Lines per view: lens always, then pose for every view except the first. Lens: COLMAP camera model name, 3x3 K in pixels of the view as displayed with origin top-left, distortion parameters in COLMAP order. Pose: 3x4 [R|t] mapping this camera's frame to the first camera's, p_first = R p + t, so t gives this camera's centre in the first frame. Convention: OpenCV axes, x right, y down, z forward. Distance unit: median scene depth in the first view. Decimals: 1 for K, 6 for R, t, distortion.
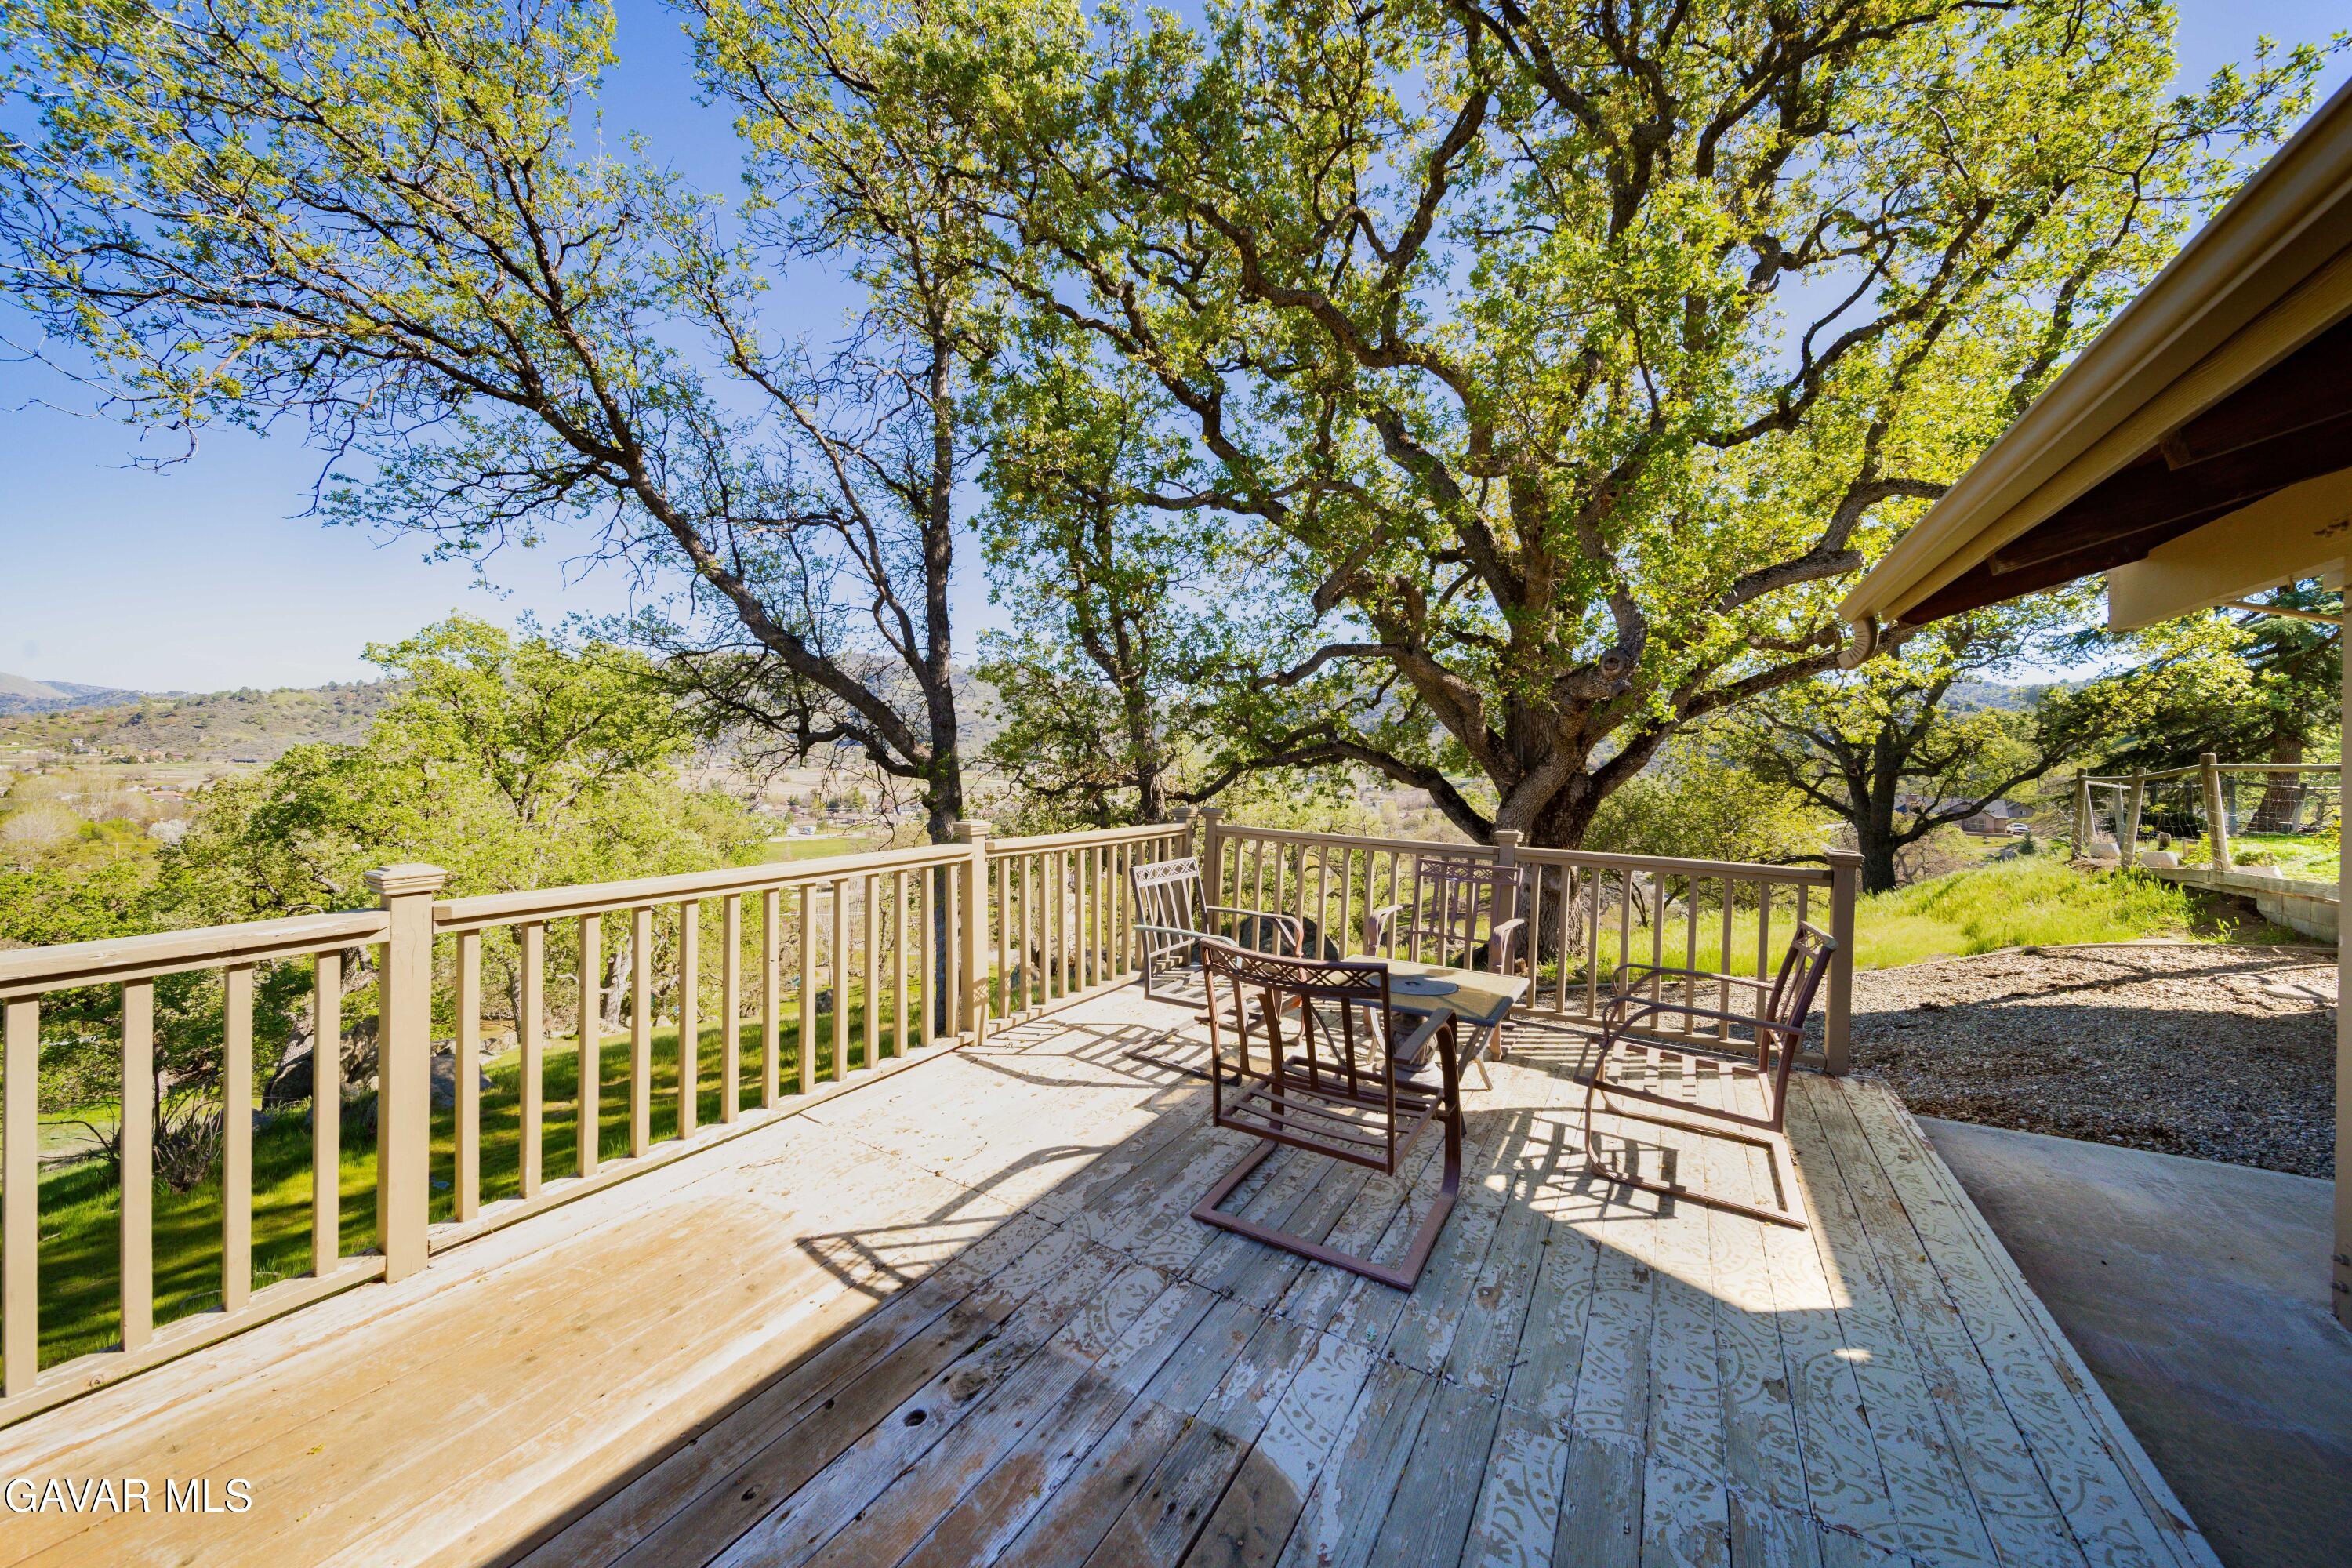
lens RADIAL K [[769.3, 0, 1176.2], [0, 769.3, 762.8], [0, 0, 1]] dist [-0.000083, -0.000371]
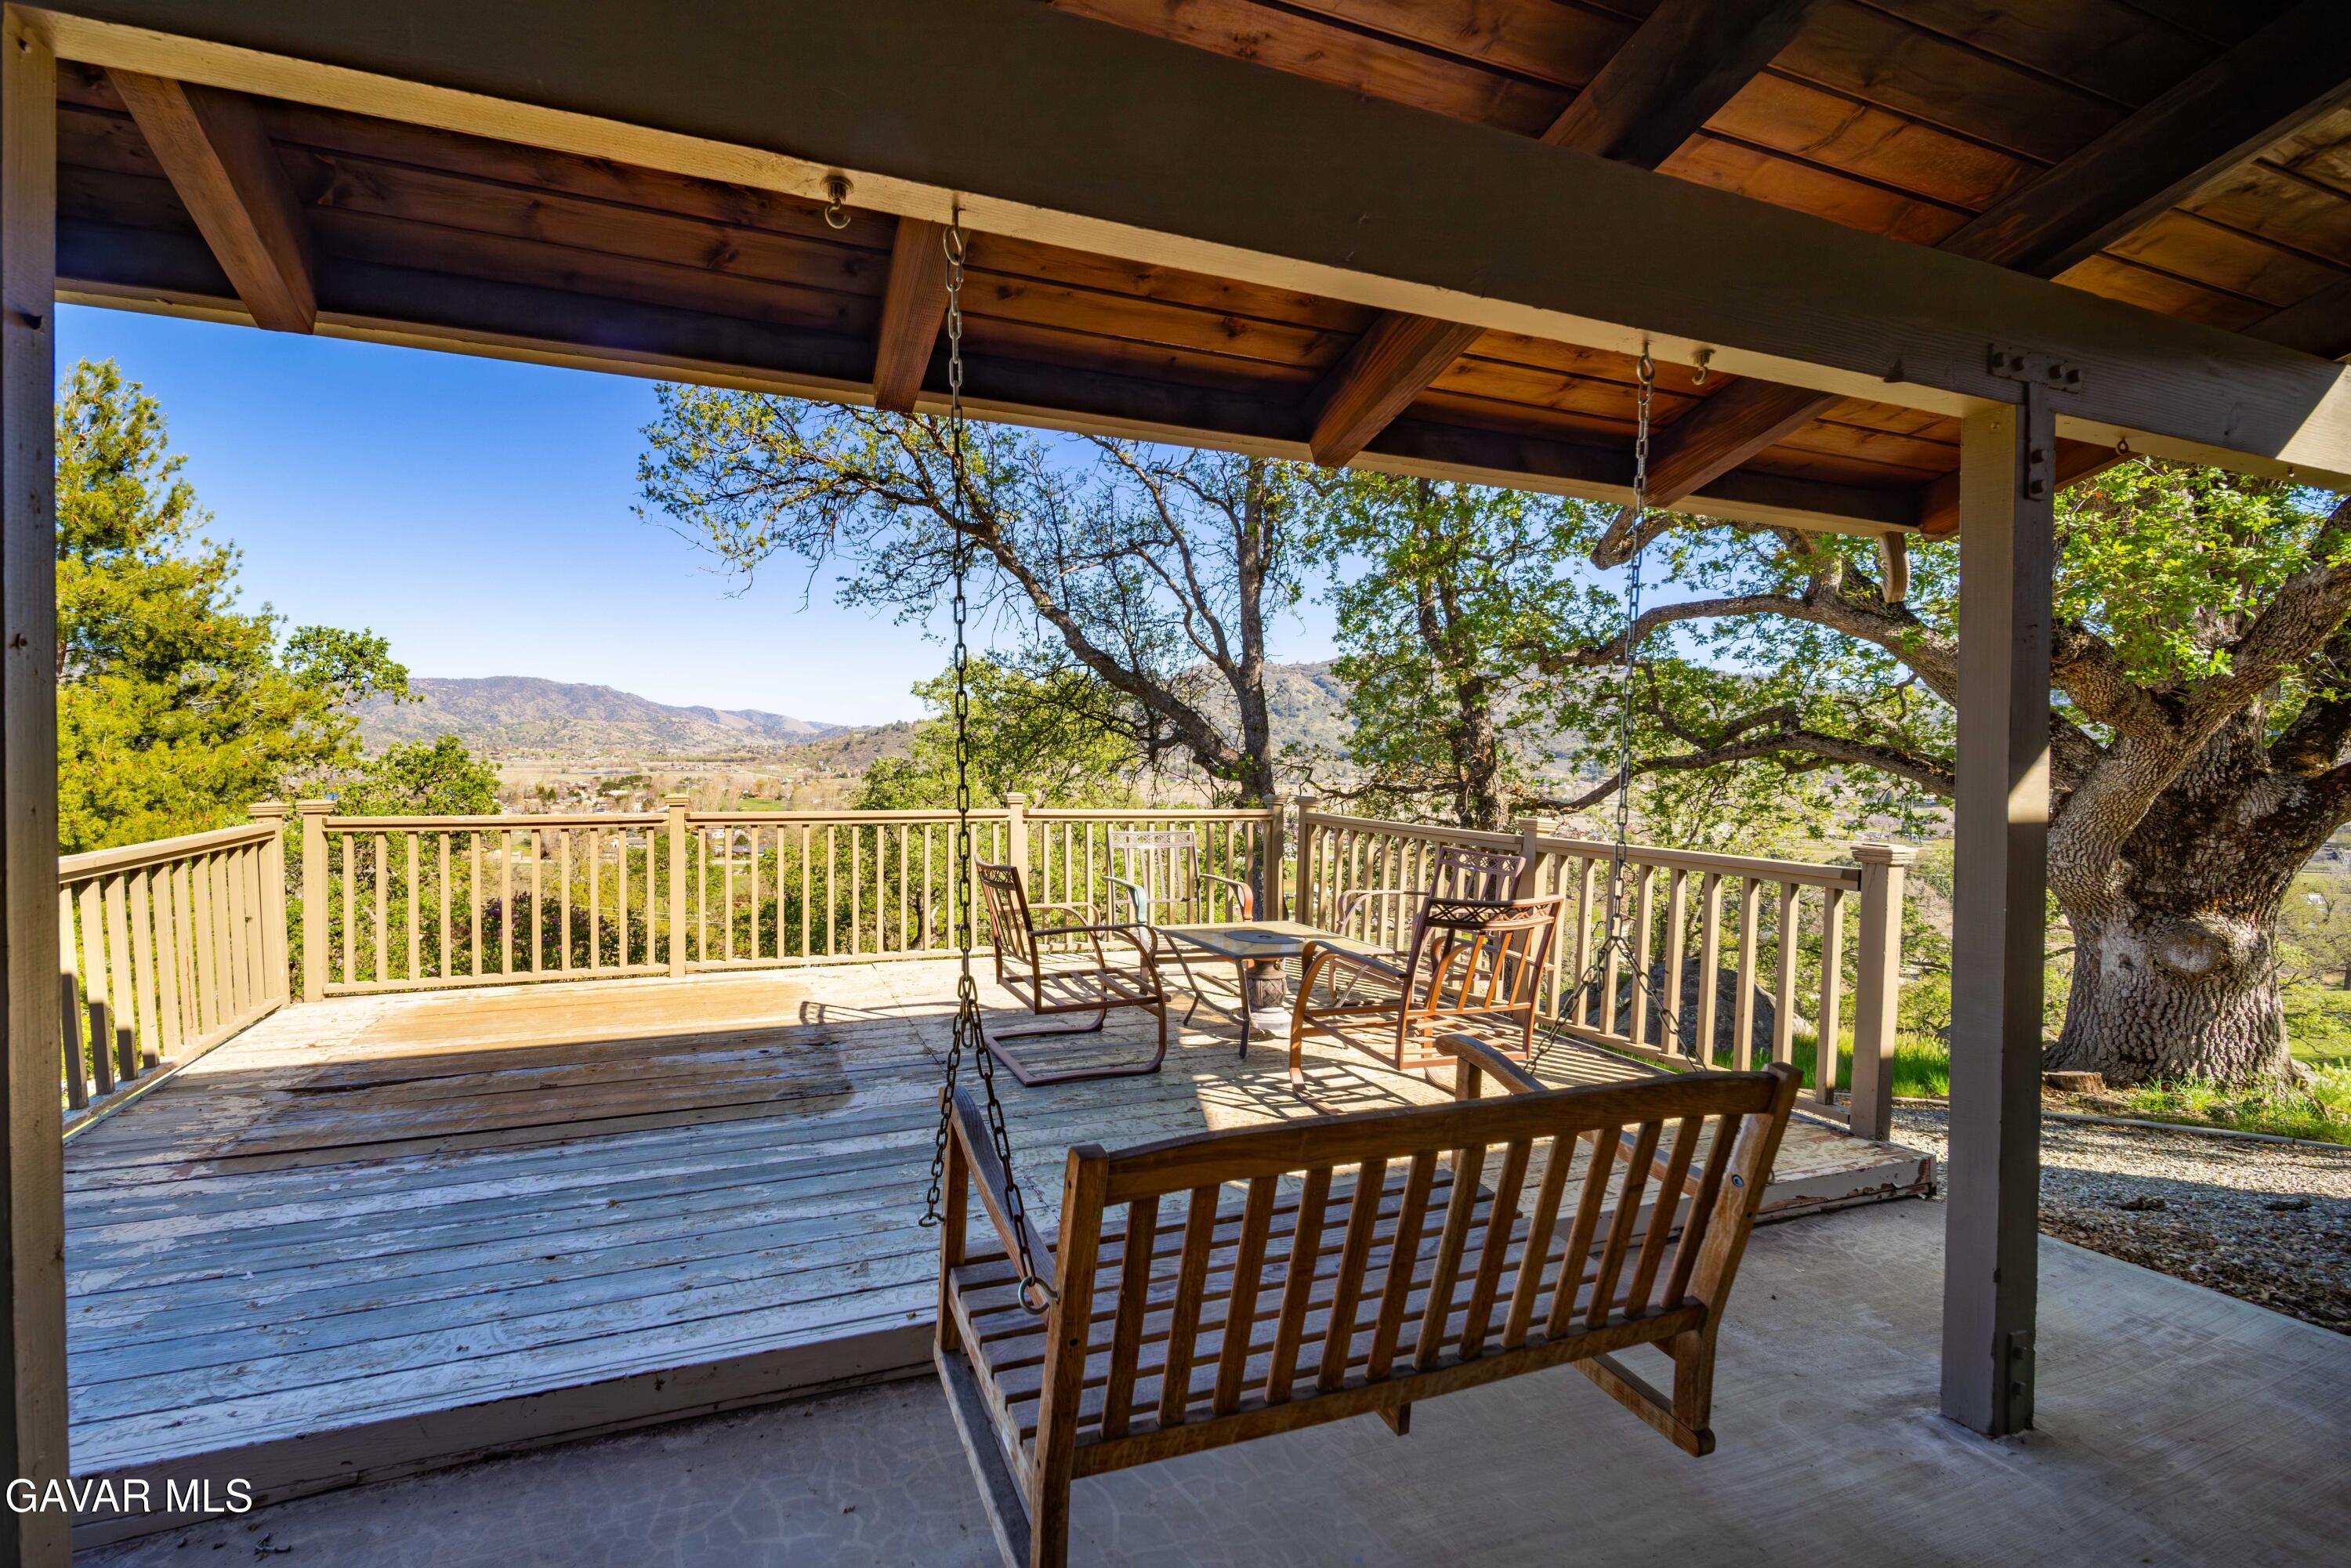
lens RADIAL K [[969.3, 0, 1171.7], [0, 969.3, 772.7], [0, 0, 1]] dist [-0.000435, -0.000240]
pose [[0.793575, -0.008707, -0.608411, 0.409988], [0.003119, 0.999943, -0.010242, 0.024527], [0.608465, 0.006230, 0.793556, -0.079356]]
